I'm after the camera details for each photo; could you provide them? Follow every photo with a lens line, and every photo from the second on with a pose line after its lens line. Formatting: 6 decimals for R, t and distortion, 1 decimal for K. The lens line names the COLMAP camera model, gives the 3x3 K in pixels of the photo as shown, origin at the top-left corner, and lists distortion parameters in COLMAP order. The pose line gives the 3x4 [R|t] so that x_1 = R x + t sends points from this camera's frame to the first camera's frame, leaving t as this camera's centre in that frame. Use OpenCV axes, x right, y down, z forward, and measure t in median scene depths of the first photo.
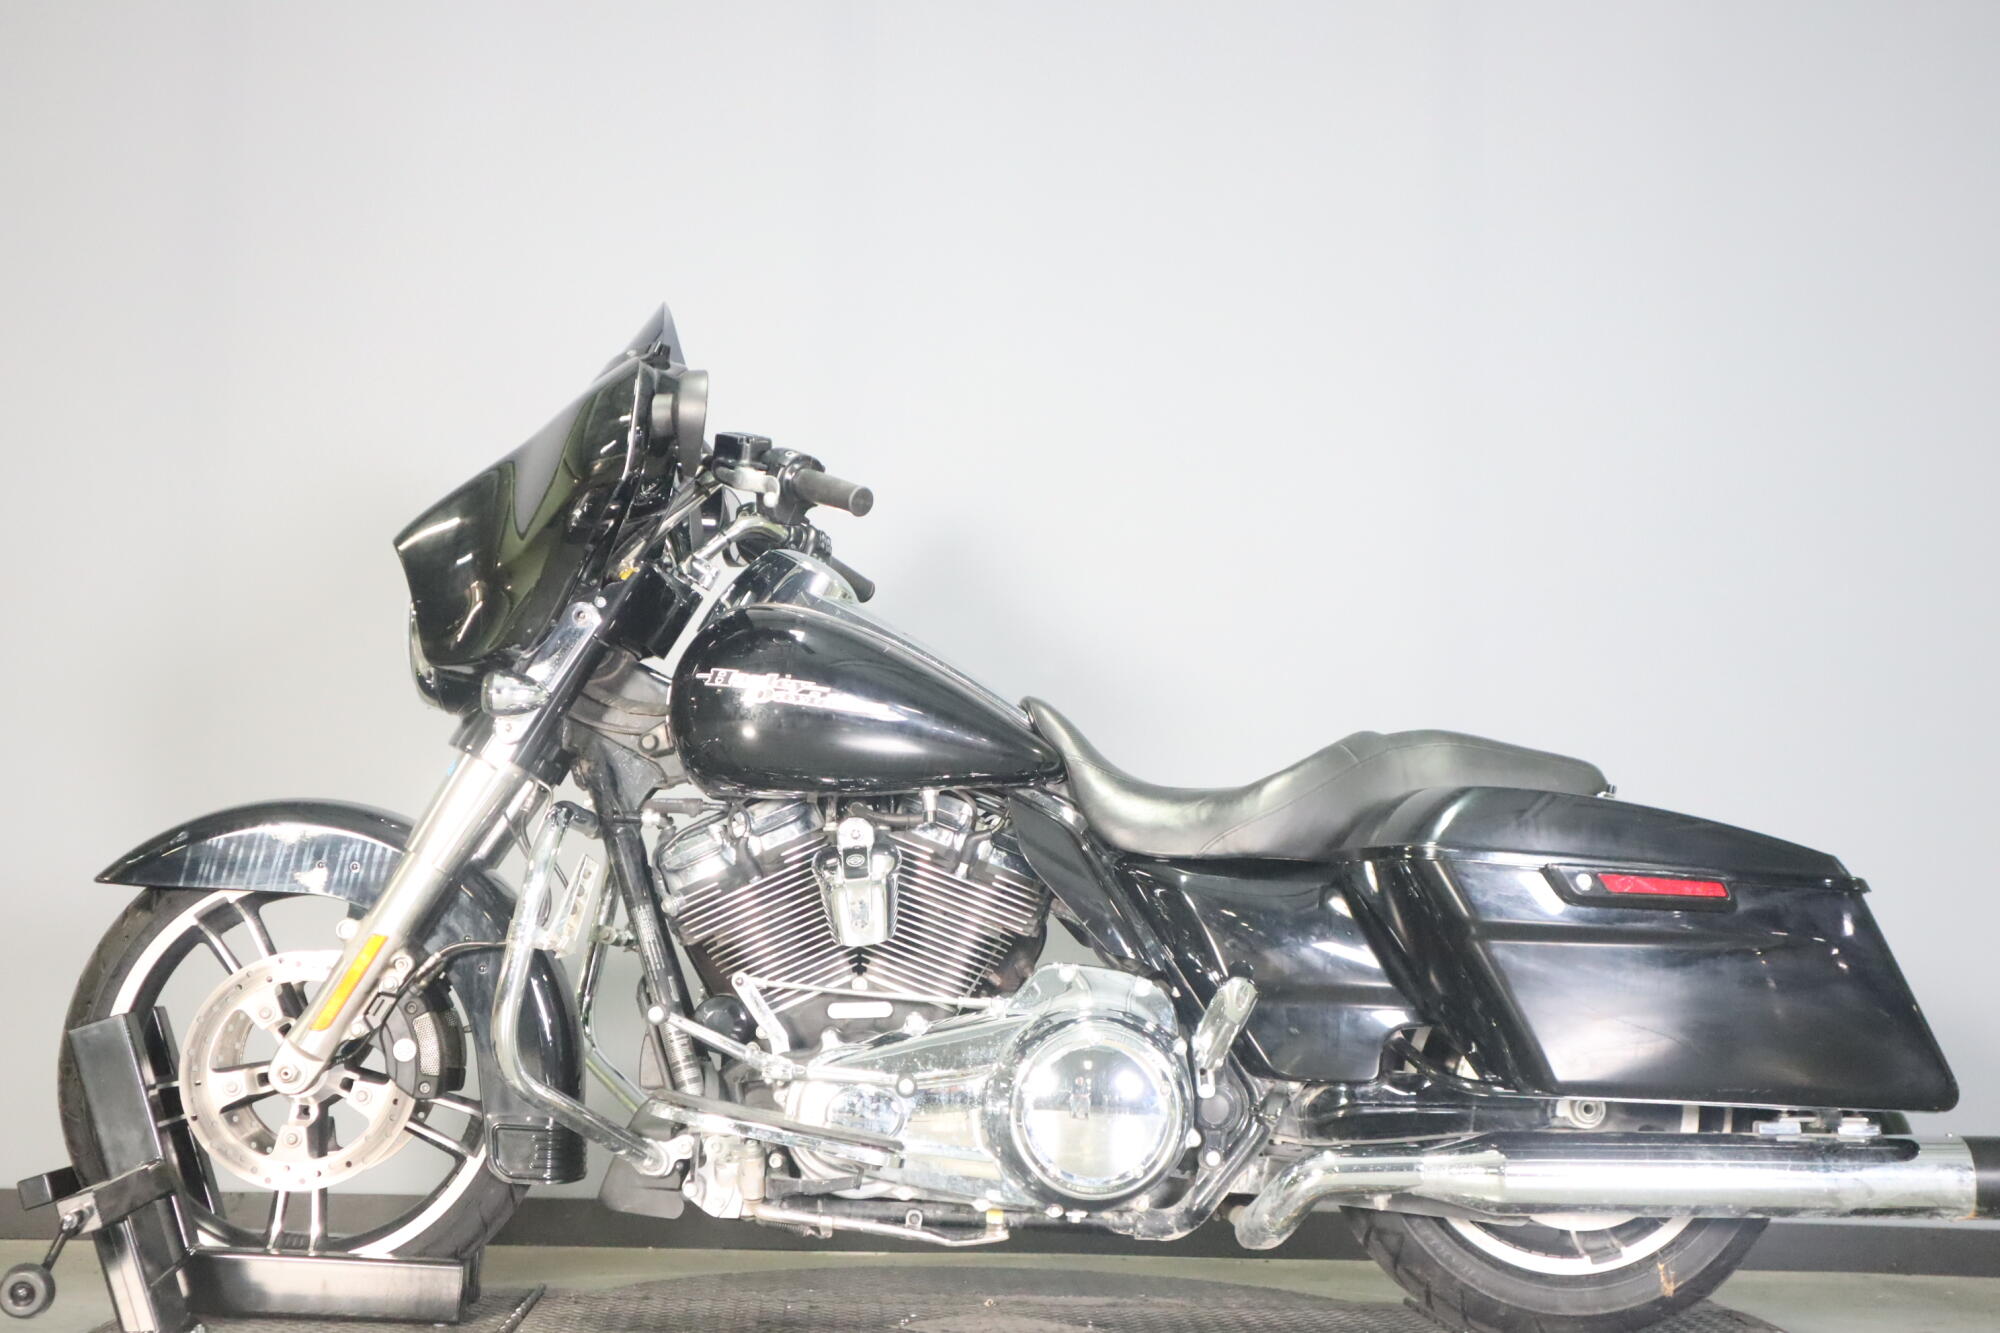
lens RADIAL K [[2460.0, 0, 1006.4], [0, 2460.0, 708.2], [0, 0, 1]] dist [0.005561, 0.005400]
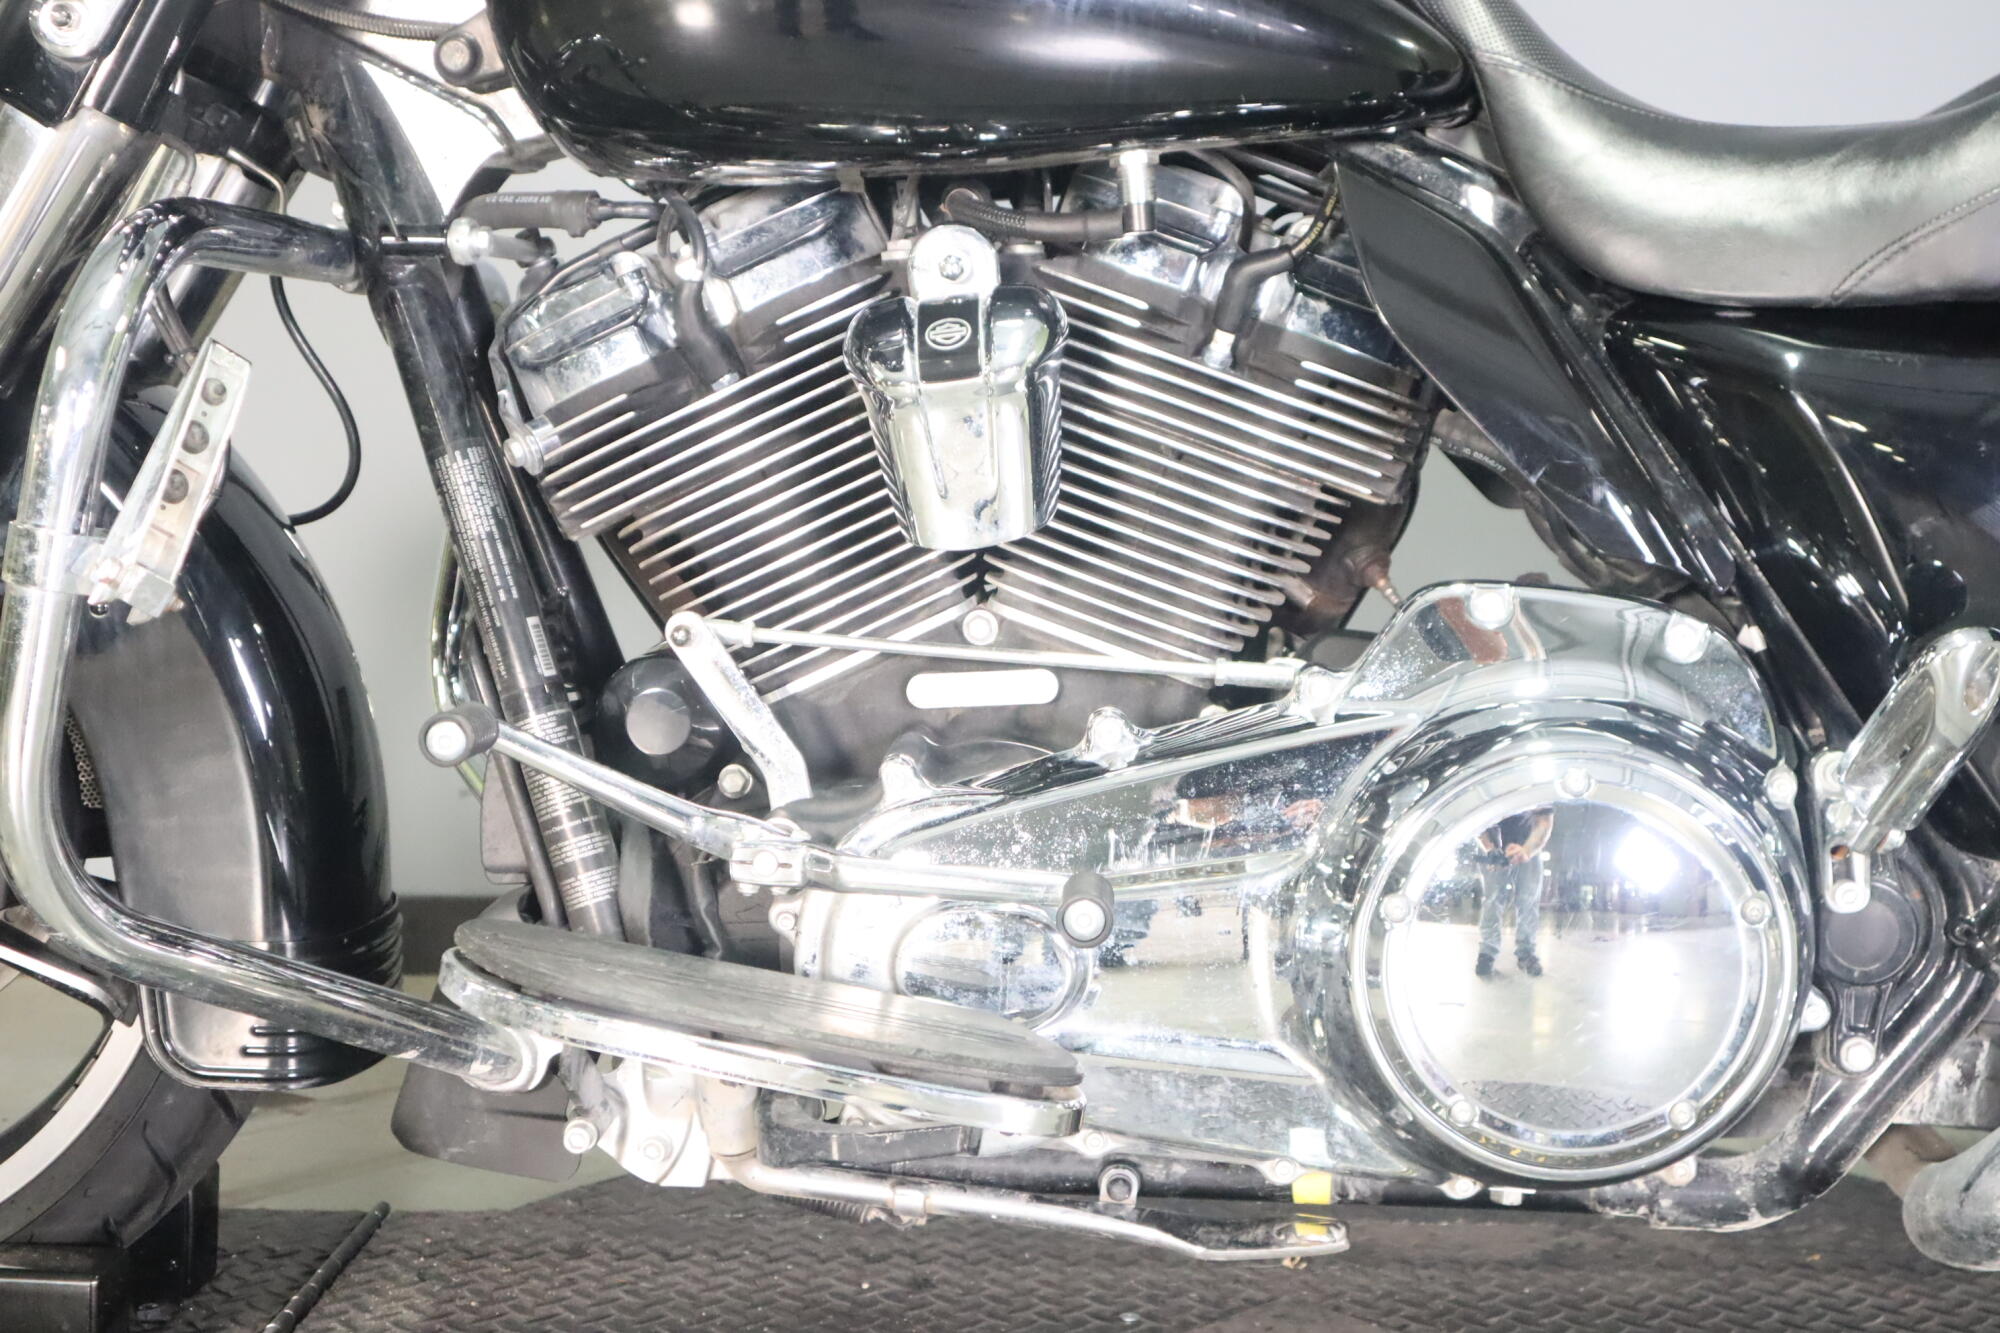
lens RADIAL K [[2810.4, 0, 1000.0], [0, 2810.4, 666.5], [0, 0, 1]] dist [0.028279, 0.015235]
pose [[0.995161, -0.012461, -0.097462, -0.009556], [0.030965, 0.981155, 0.190723, 0.027541], [0.093249, -0.192818, 0.976794, 0.533792]]
